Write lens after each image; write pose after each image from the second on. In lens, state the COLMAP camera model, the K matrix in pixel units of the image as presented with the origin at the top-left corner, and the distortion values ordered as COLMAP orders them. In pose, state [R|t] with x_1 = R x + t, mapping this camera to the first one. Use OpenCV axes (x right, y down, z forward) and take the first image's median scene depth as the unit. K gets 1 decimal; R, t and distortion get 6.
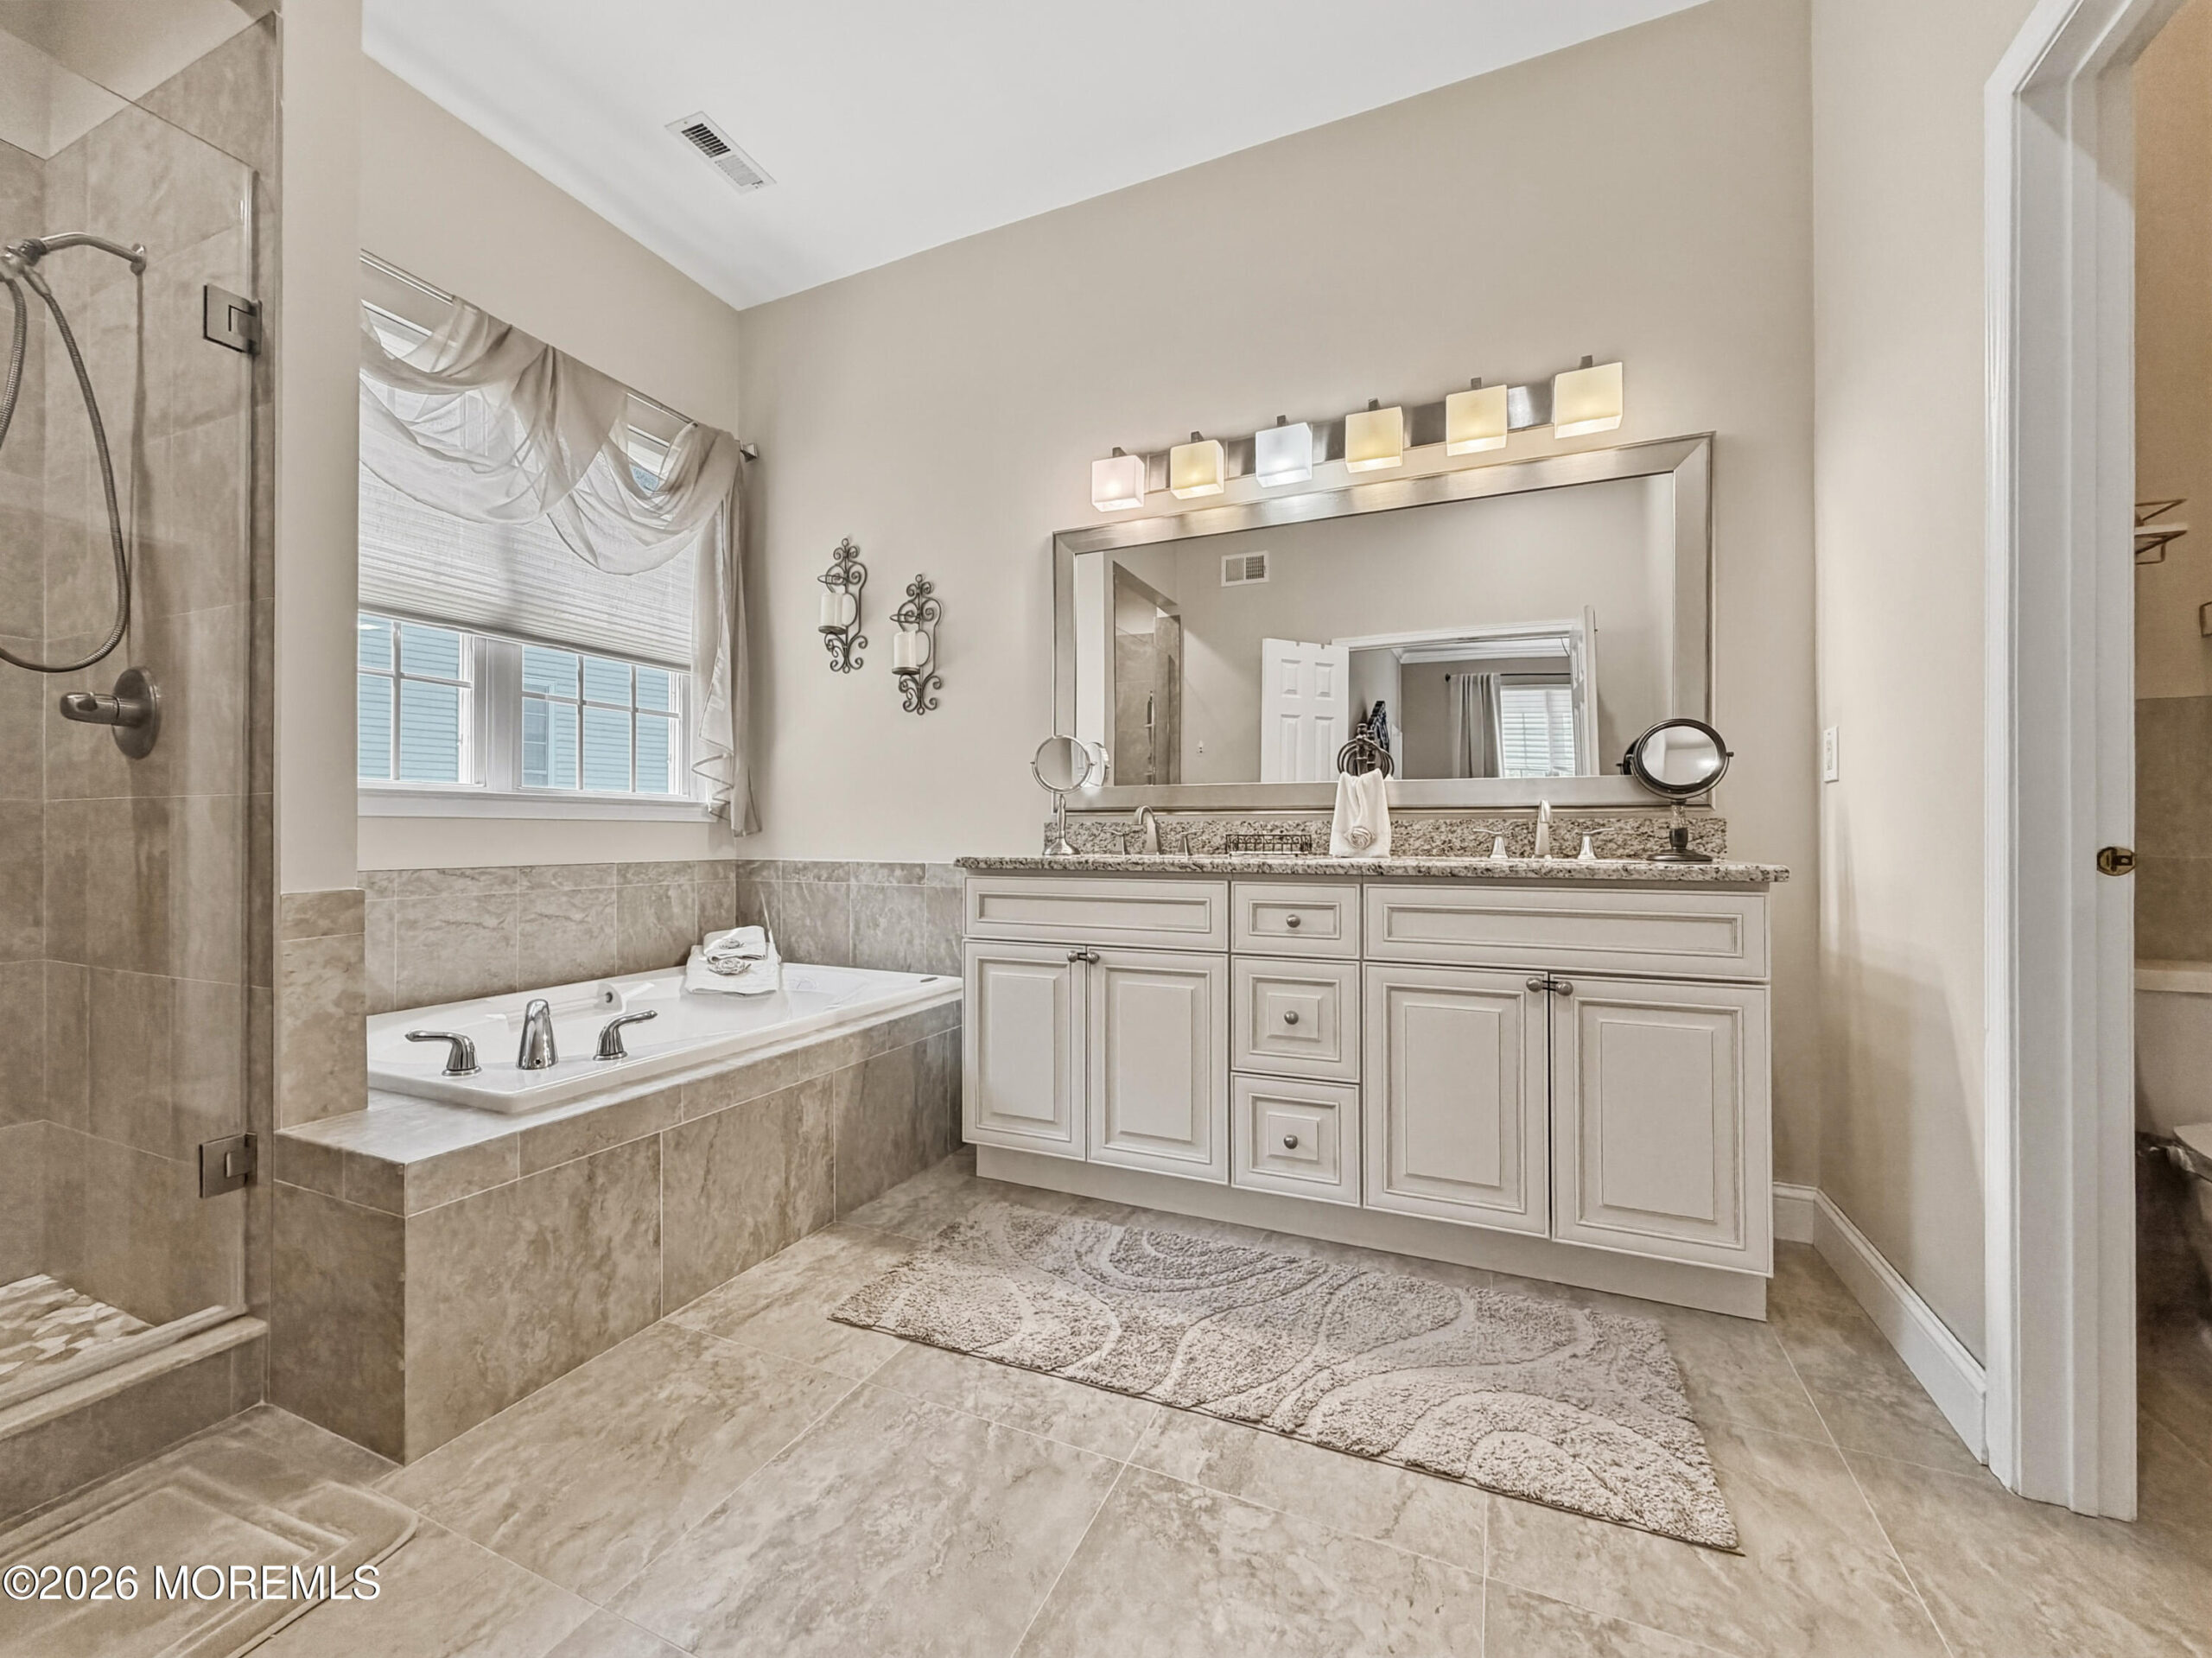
lens RADIAL K [[879.1, 0, 1081.5], [0, 879.1, 827.9], [0, 0, 1]] dist [0.001821, 0.000051]
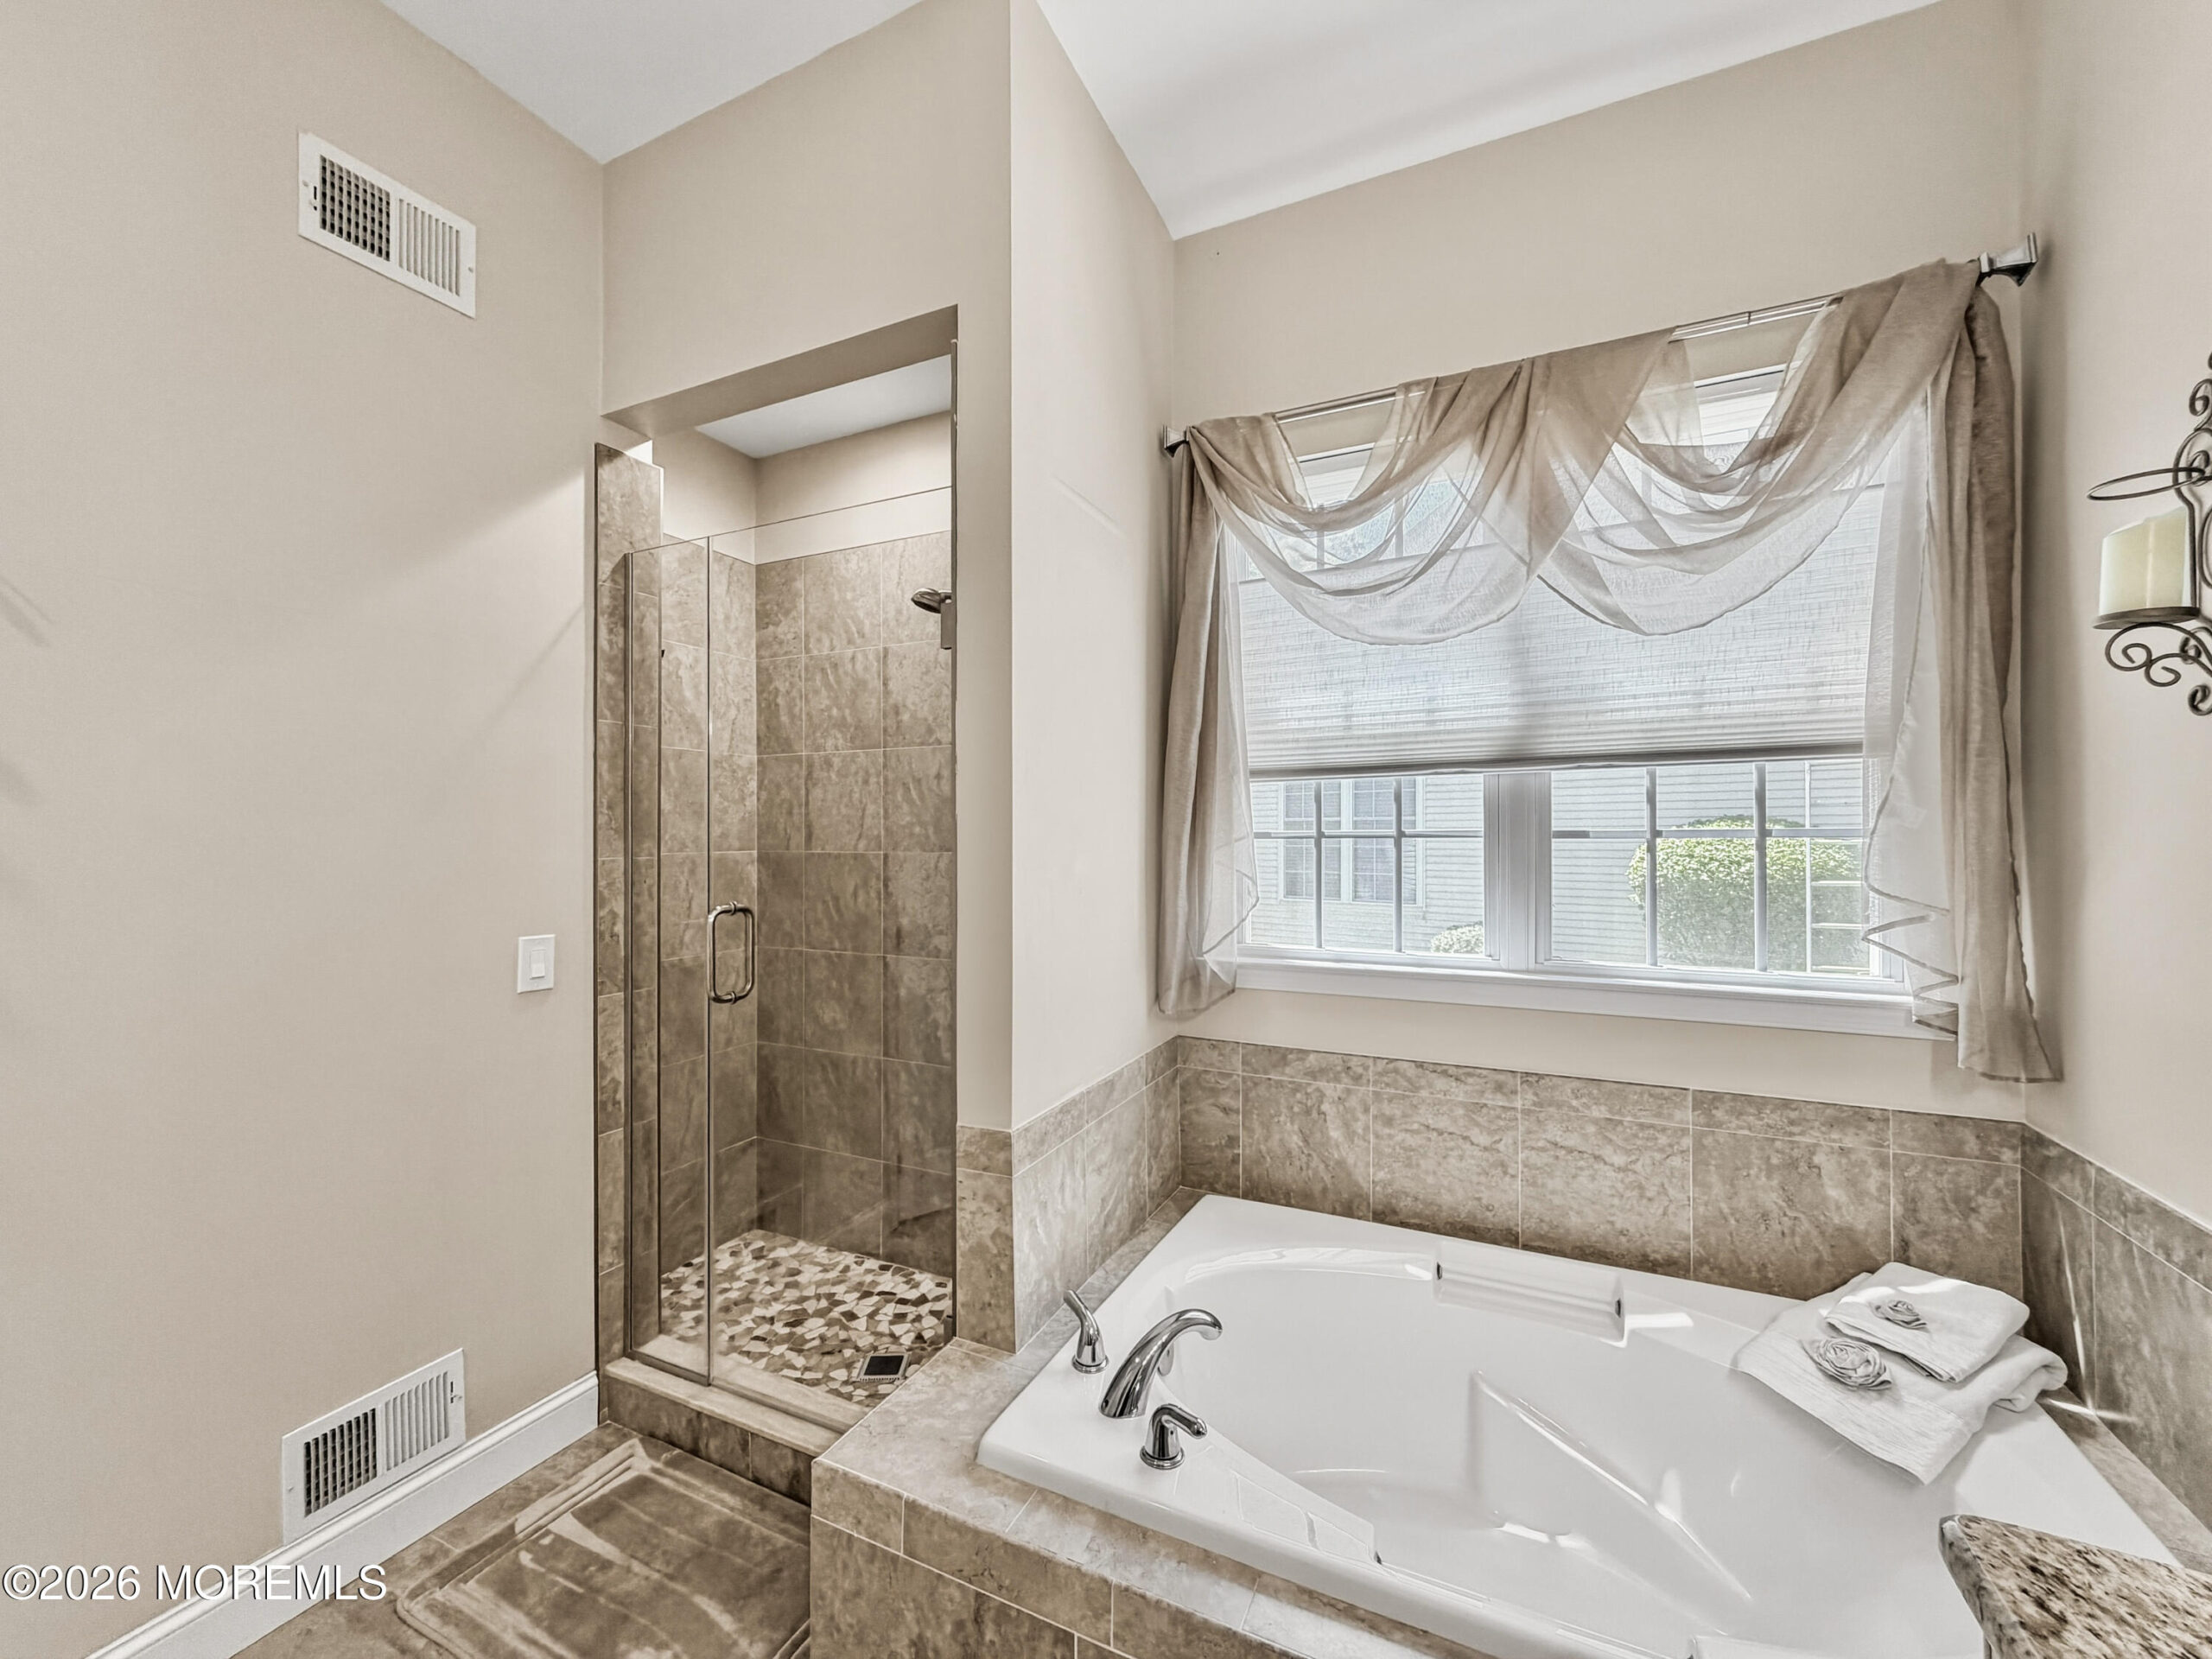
lens RADIAL K [[885.0, 0, 1099.3], [0, 885.0, 837.7], [0, 0, 1]] dist [0.000128, 0.000111]
pose [[-0.006673, -0.007753, -0.999948, 0.116122], [0.006705, 0.999947, -0.007798, -0.151330], [0.999955, -0.006756, -0.006620, 0.643876]]
